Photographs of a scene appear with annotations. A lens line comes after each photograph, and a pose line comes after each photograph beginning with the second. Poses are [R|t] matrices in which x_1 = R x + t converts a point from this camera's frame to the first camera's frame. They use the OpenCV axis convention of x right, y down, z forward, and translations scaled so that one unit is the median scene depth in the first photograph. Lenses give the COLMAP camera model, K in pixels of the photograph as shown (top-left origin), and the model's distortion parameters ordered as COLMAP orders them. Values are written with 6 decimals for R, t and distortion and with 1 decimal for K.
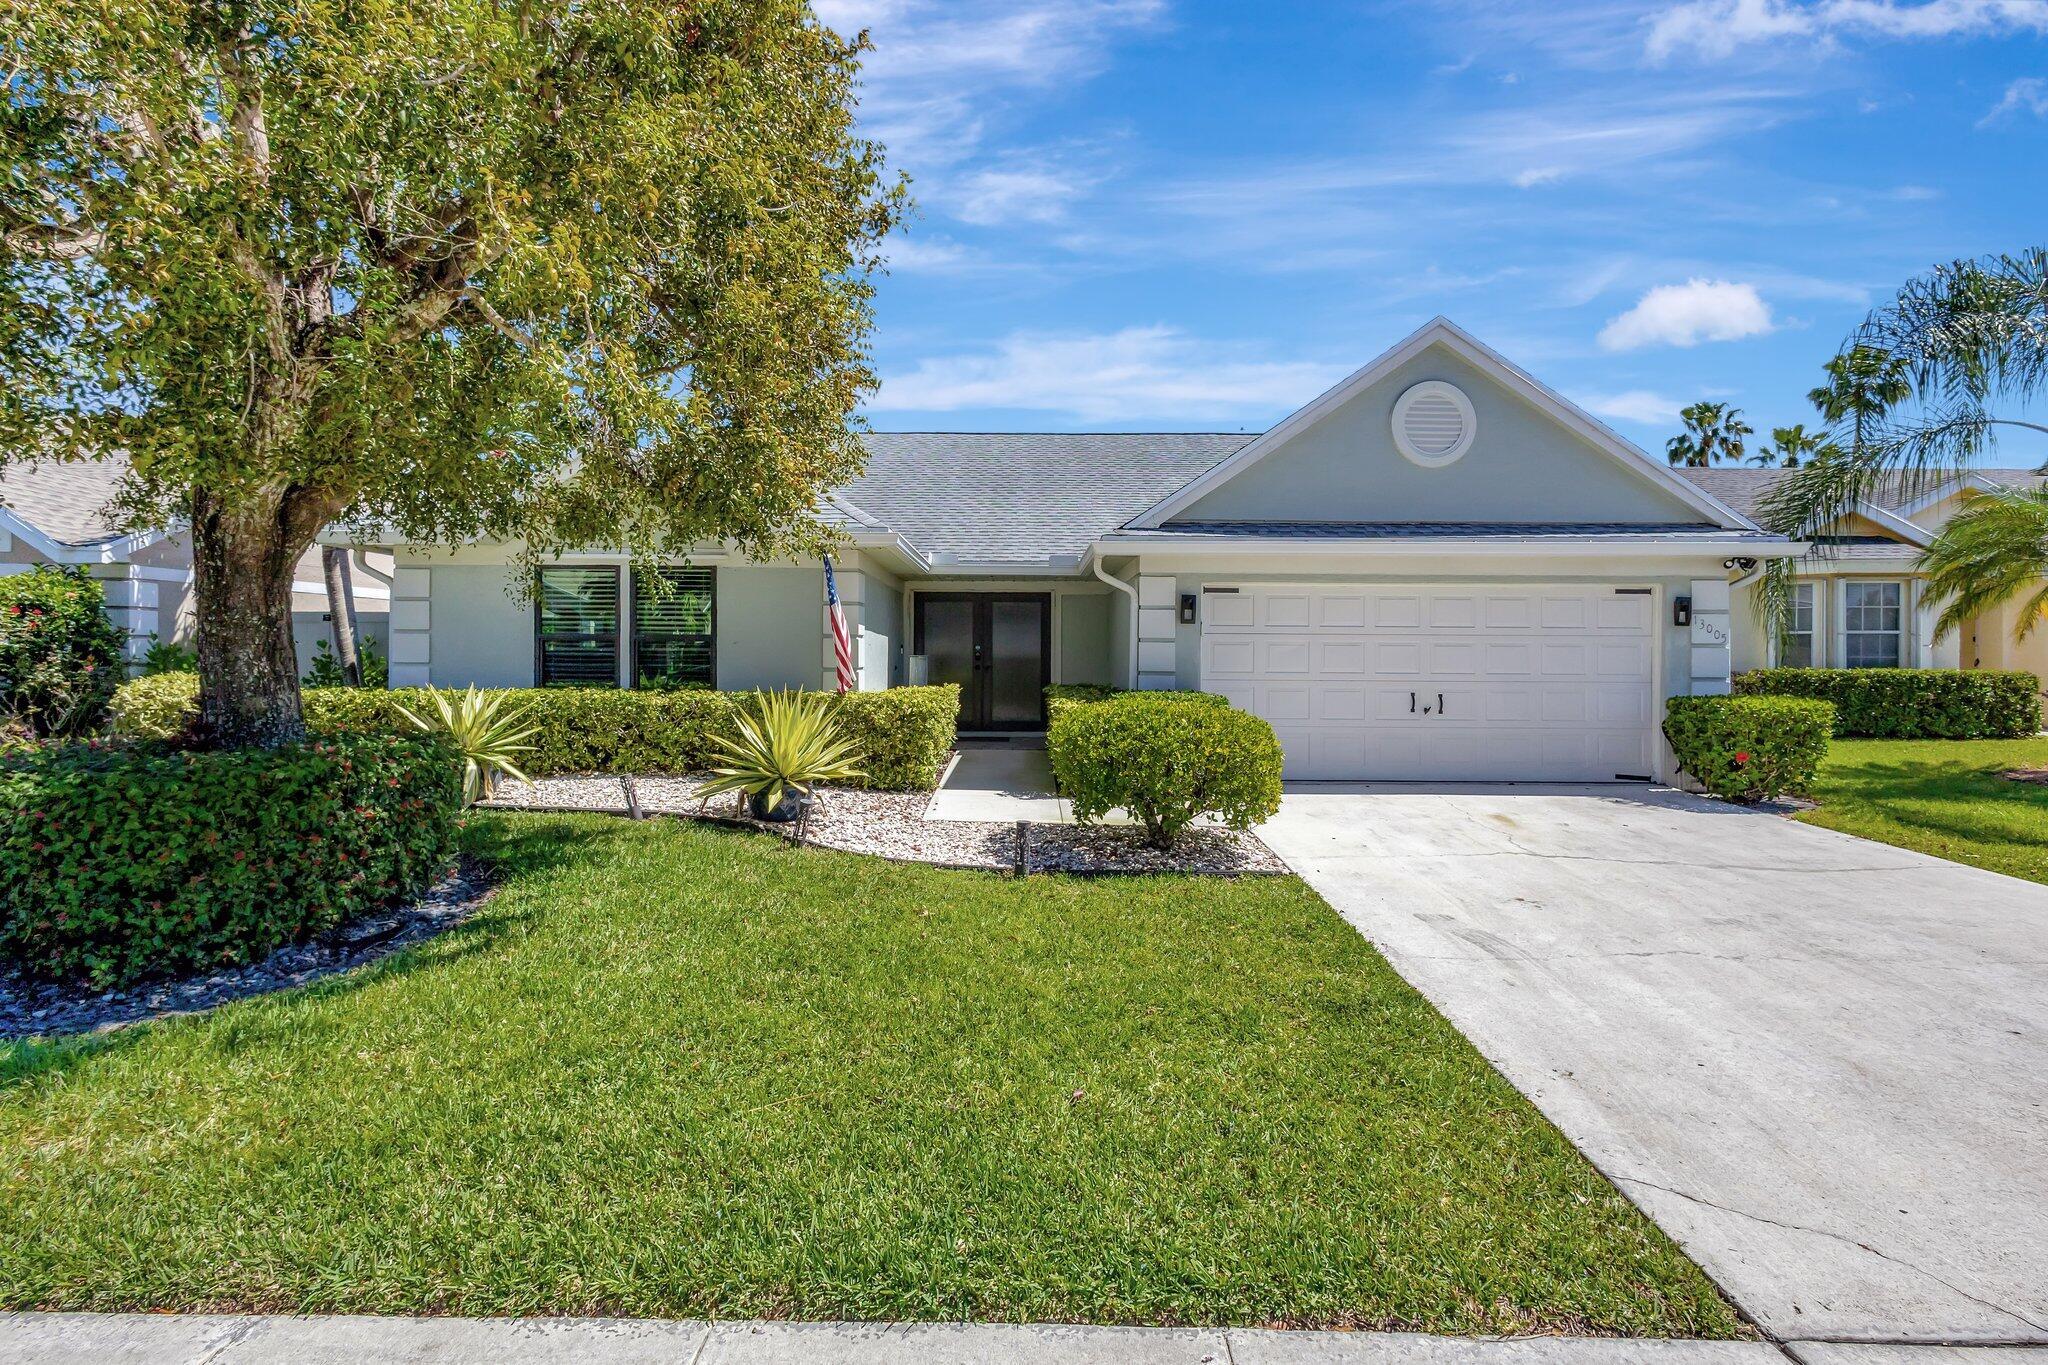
lens RADIAL K [[913.5, 0, 1021.1], [0, 913.5, 677.3], [0, 0, 1]] dist [0.003576, 0.000656]
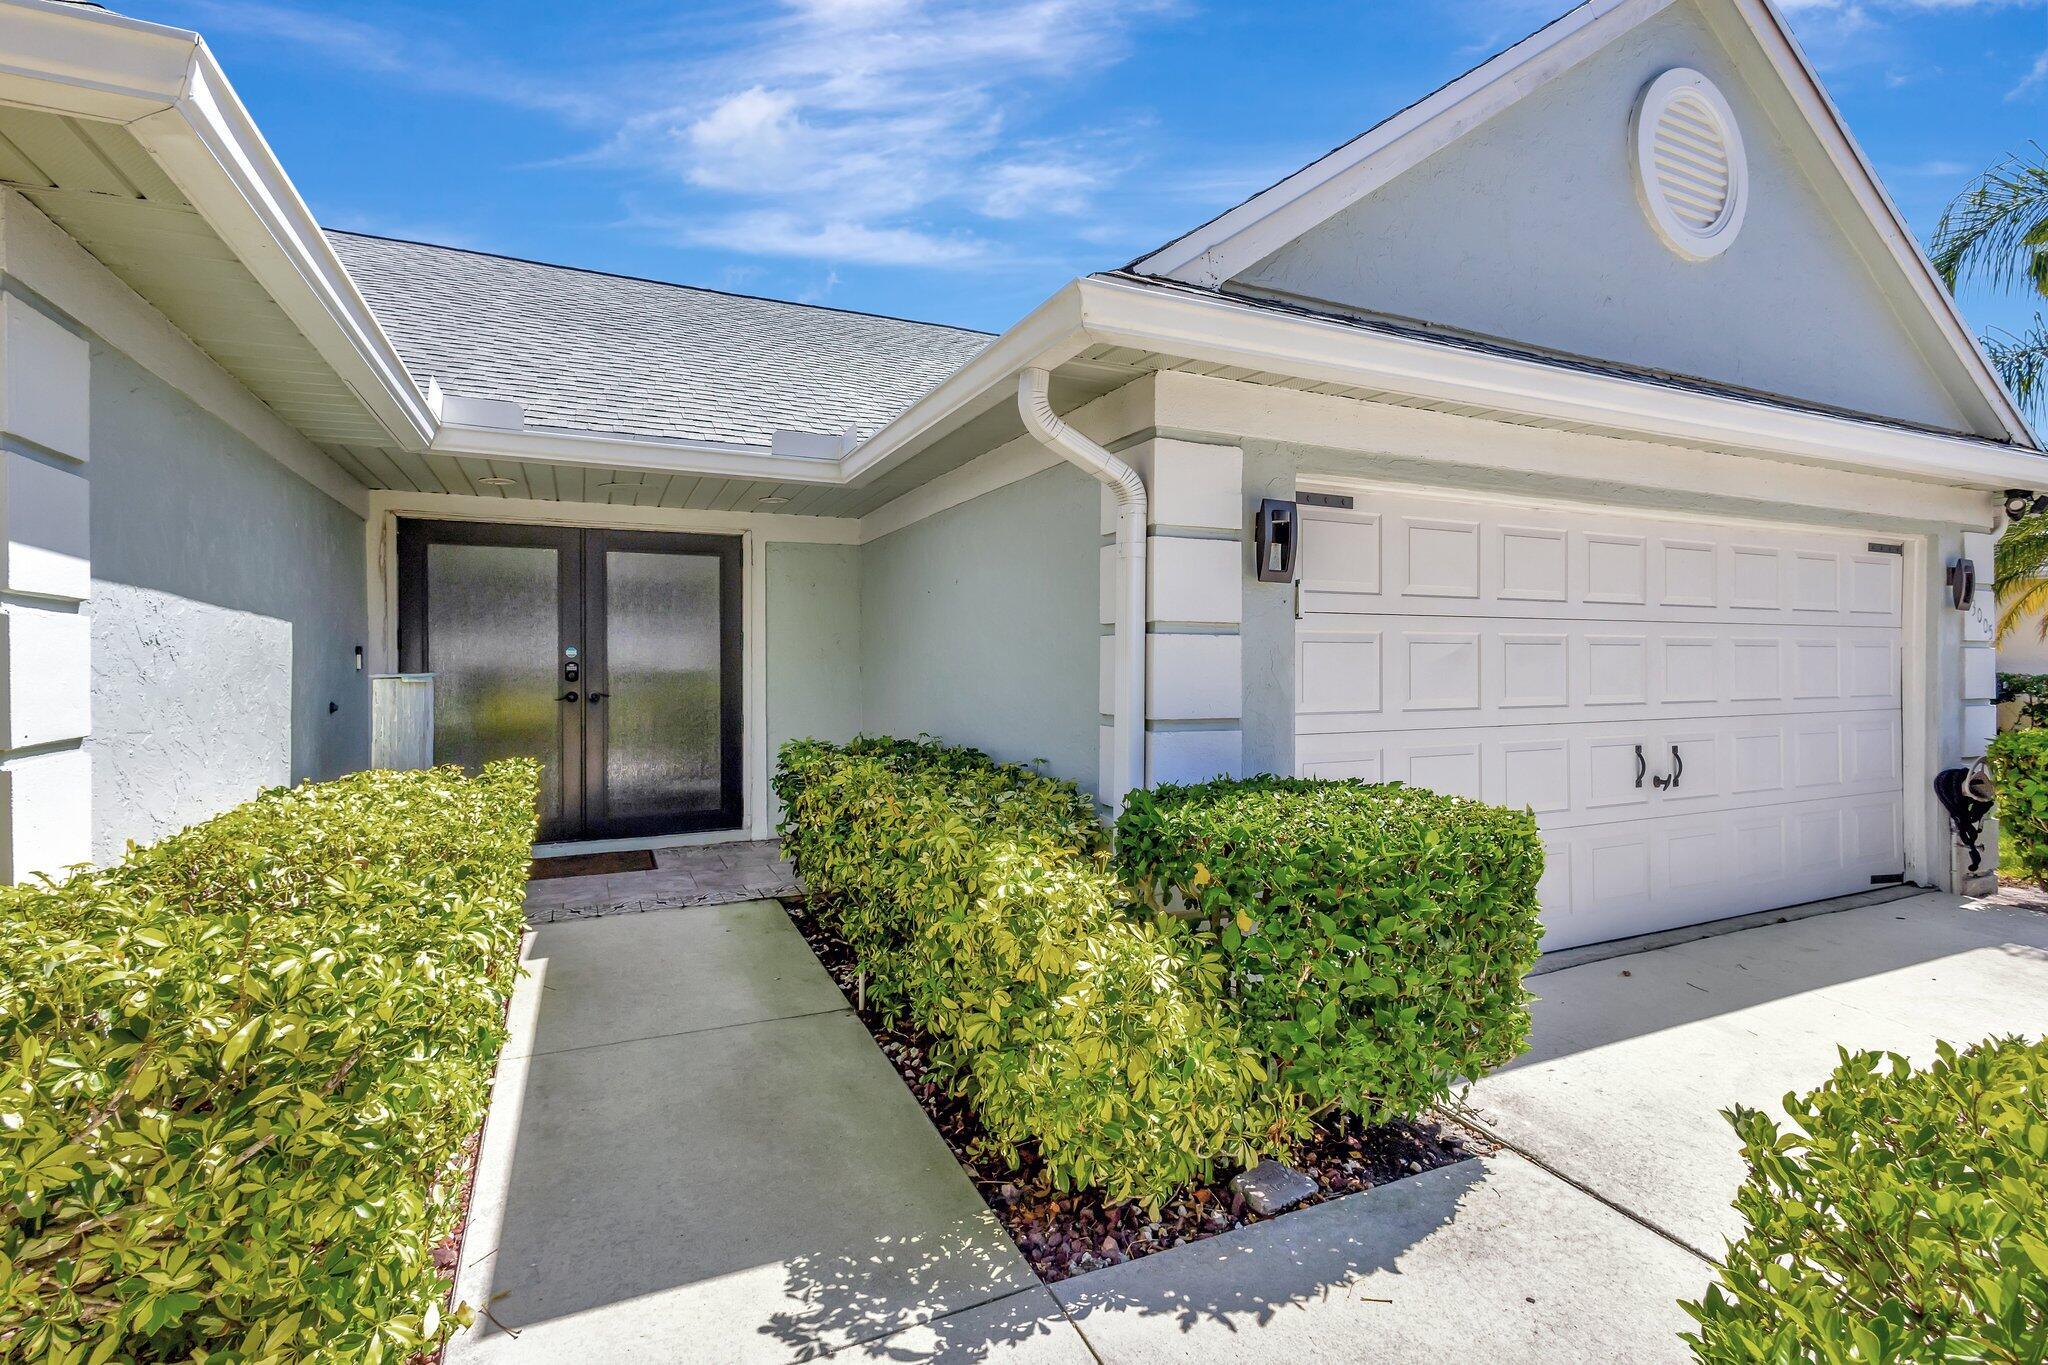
lens RADIAL K [[913.5, 0, 1021.1], [0, 913.5, 677.3], [0, 0, 1]] dist [0.003576, 0.000656]
pose [[0.903486, -0.014082, 0.428385, -0.057007], [0.017037, 0.999850, -0.003065, -0.021902], [-0.428278, 0.010068, 0.903591, 0.707227]]
